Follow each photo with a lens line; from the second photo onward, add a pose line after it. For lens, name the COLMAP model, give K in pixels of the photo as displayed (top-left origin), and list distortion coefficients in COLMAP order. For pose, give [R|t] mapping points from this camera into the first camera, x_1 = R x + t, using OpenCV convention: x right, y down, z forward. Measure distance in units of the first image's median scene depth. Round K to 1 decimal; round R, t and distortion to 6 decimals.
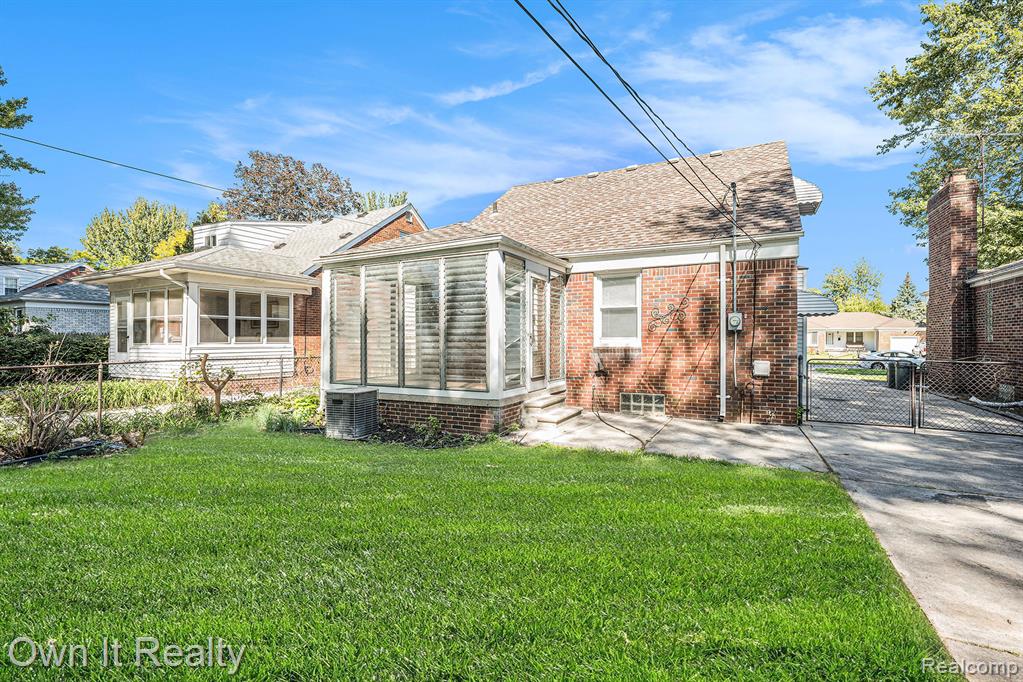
lens RADIAL K [[470.9, 0, 511.5], [0, 470.9, 341.0], [0, 0, 1]] dist [0.001621, 0.000052]
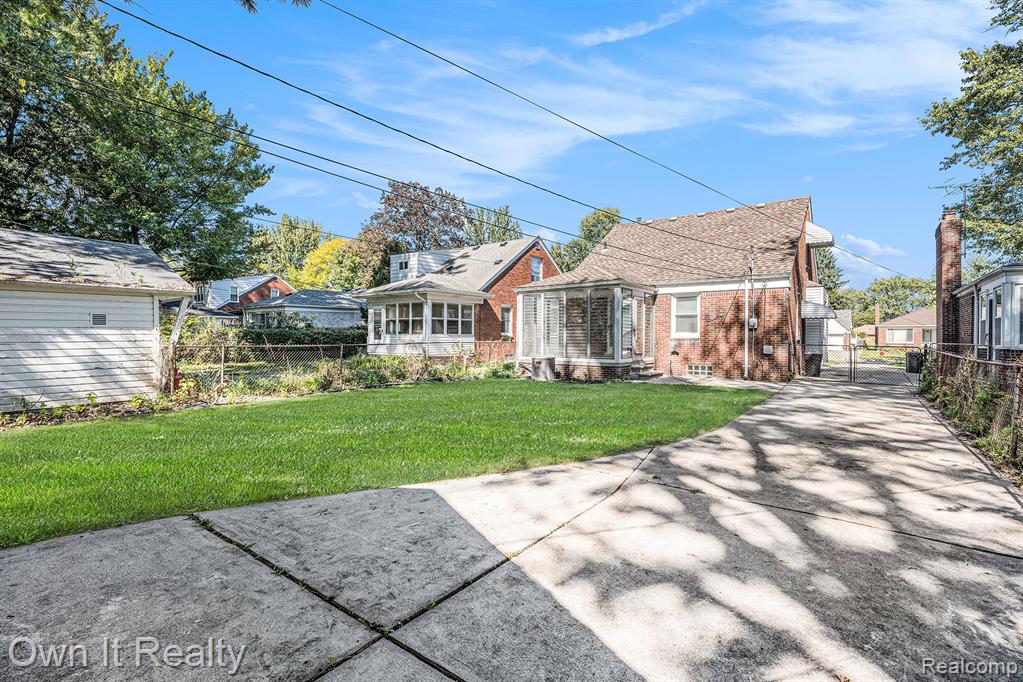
lens RADIAL K [[467.7, 0, 525.9], [0, 467.7, 316.0], [0, 0, 1]] dist [-0.001082, -0.000292]
pose [[0.989281, 0.000755, -0.146019, -0.066389], [-0.007258, 0.999005, -0.044008, 0.008670], [0.145840, 0.044596, 0.988302, -0.502294]]
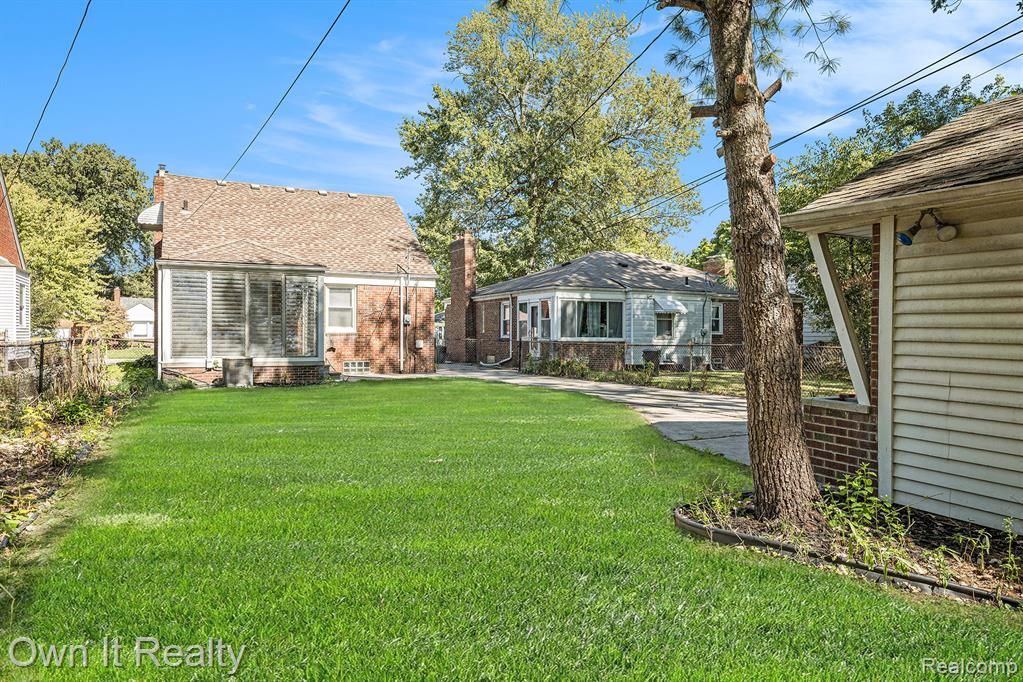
lens RADIAL K [[693.8, 0, 511.5], [0, 693.8, 341.0], [0, 0, 1]] dist [0.005393, 0.001552]
pose [[0.600951, 0.002466, 0.799282, -0.846975], [-0.011984, 0.999911, 0.005925, 0.013153], [-0.799196, -0.013139, 0.600927, -0.560760]]
